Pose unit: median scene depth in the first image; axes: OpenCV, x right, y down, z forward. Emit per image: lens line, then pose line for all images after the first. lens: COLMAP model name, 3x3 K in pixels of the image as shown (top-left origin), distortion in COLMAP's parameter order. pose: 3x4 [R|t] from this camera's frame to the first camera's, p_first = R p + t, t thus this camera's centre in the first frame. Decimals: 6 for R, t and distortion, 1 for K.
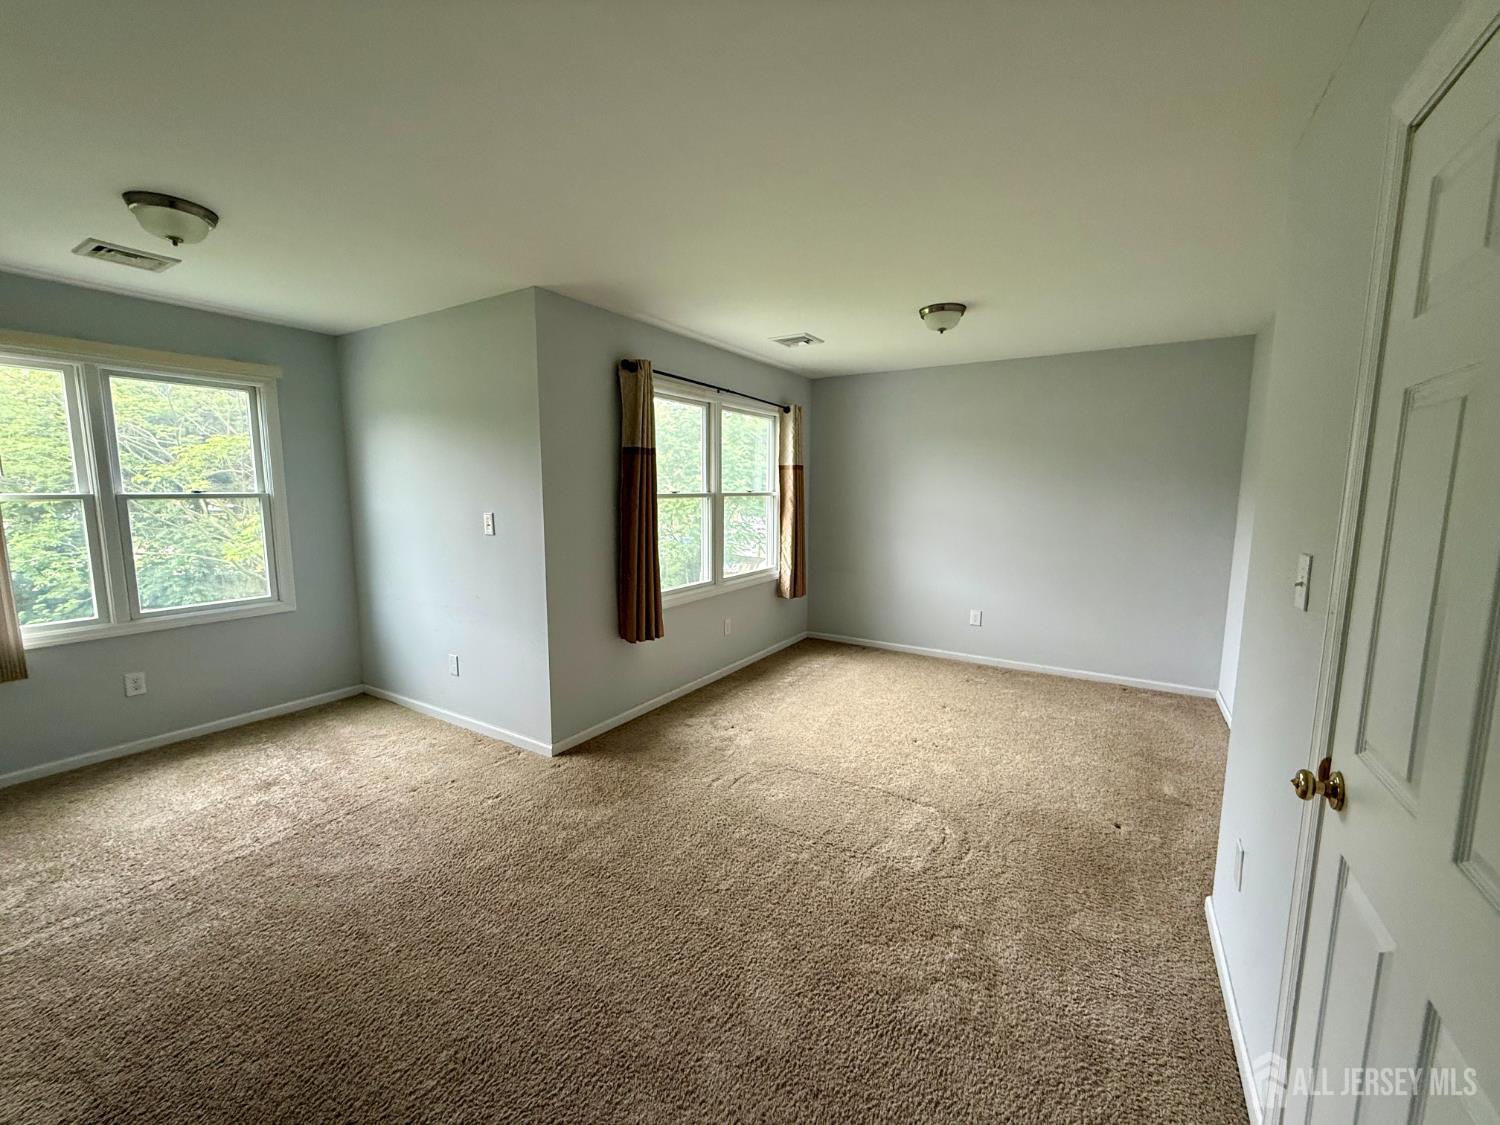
lens RADIAL K [[612.4, 0, 750.0], [0, 612.4, 562.5], [0, 0, 1]] dist [0.000289, 0.000009]
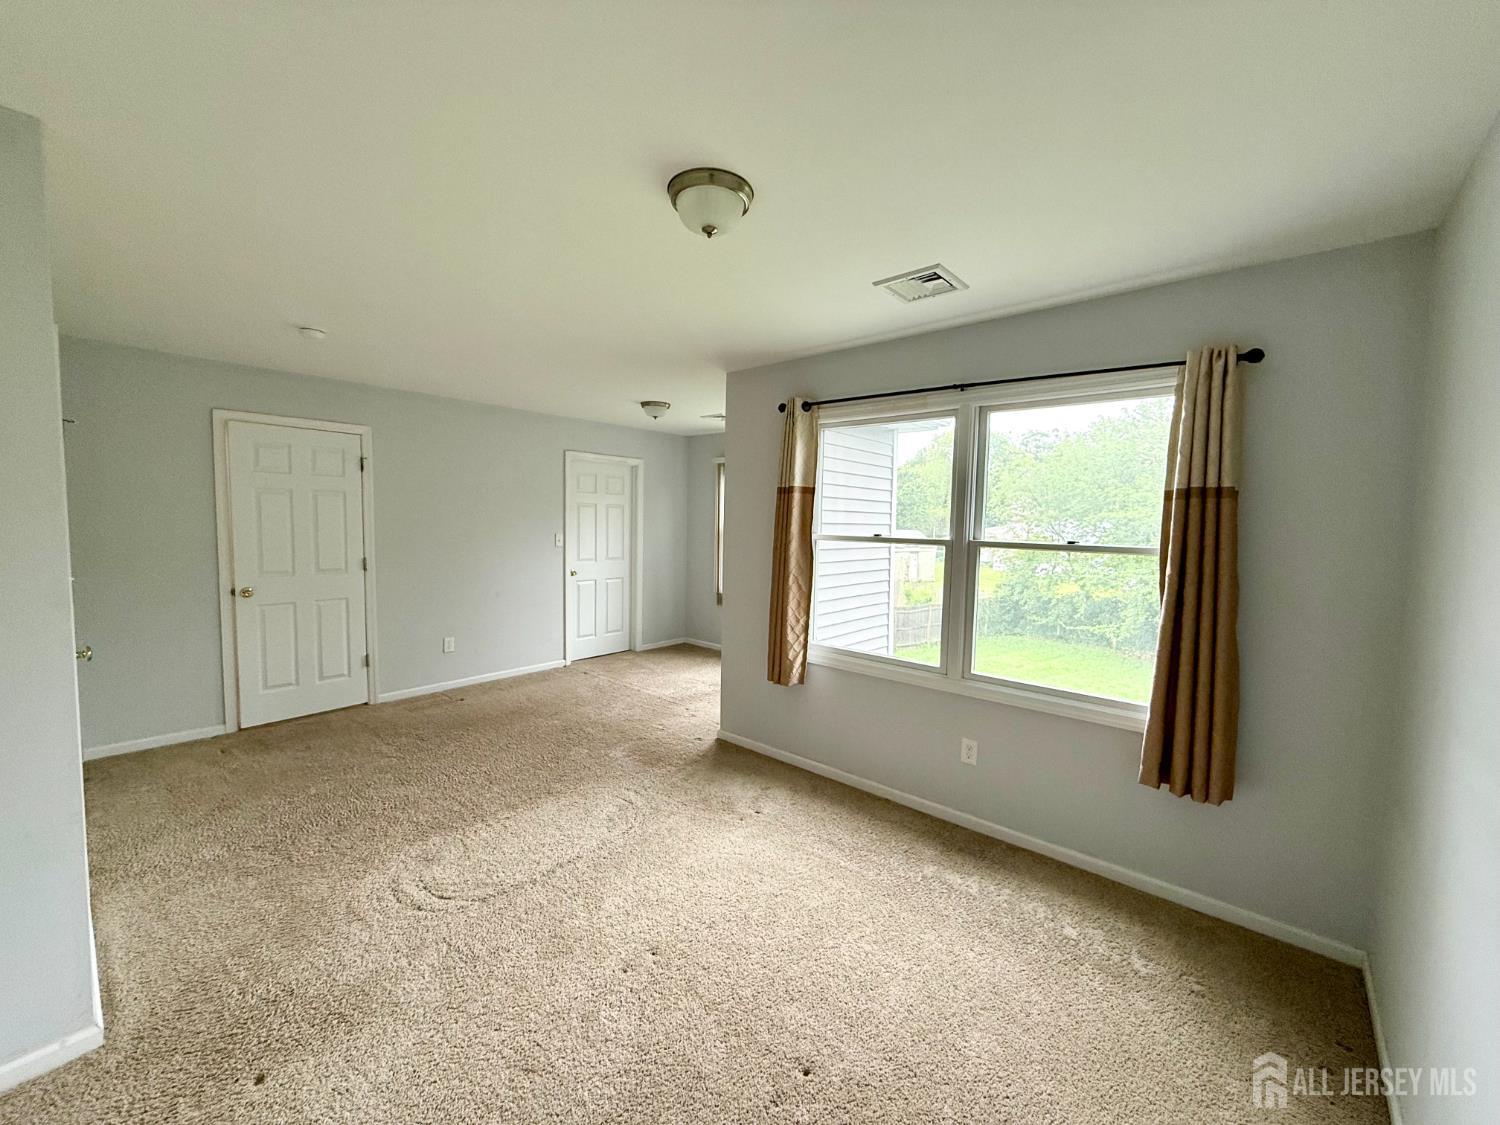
lens RADIAL K [[598.4, 0, 746.9], [0, 598.4, 559.3], [0, 0, 1]] dist [0.000652, -0.000077]
pose [[-0.175155, 0.044146, -0.983551, 0.640518], [-0.154748, 0.985343, 0.071785, -0.105201], [0.972303, 0.164776, -0.165756, 0.902160]]
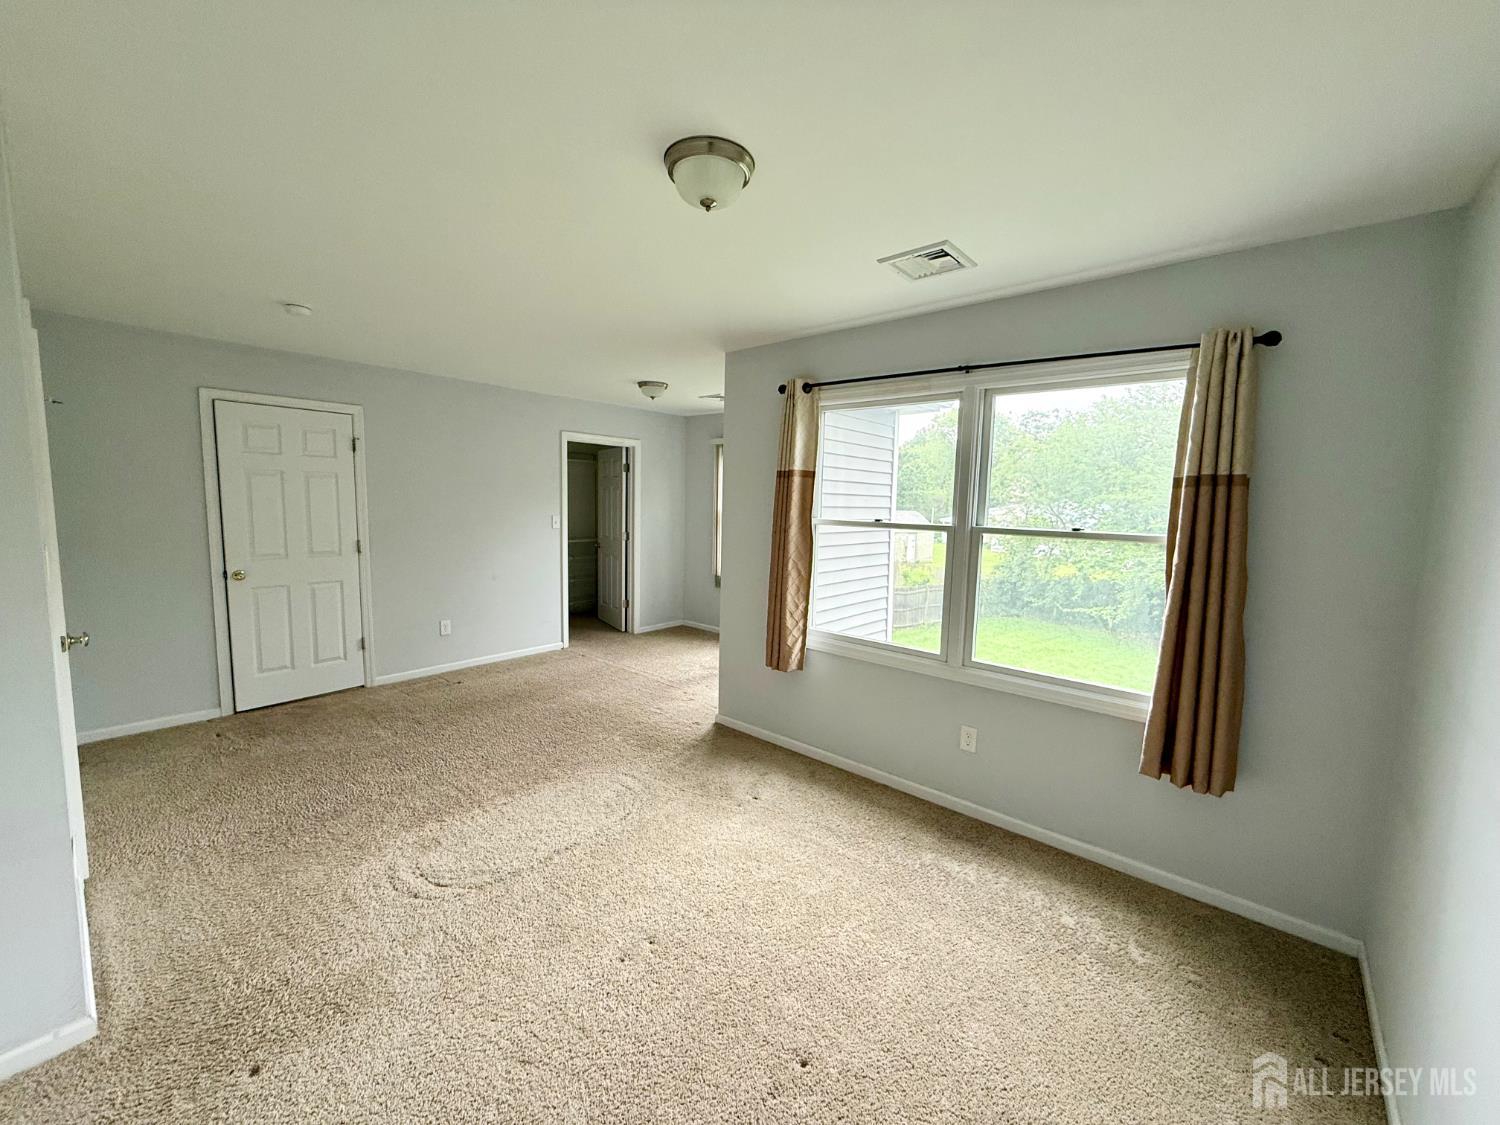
lens RADIAL K [[596.0, 0, 746.6], [0, 596.0, 558.6], [0, 0, 1]] dist [0.000157, -0.000094]
pose [[-0.172965, 0.076712, -0.981936, 0.627486], [-0.158599, 0.981783, 0.104637, -0.110737], [0.972075, 0.173833, -0.157648, 0.898247]]
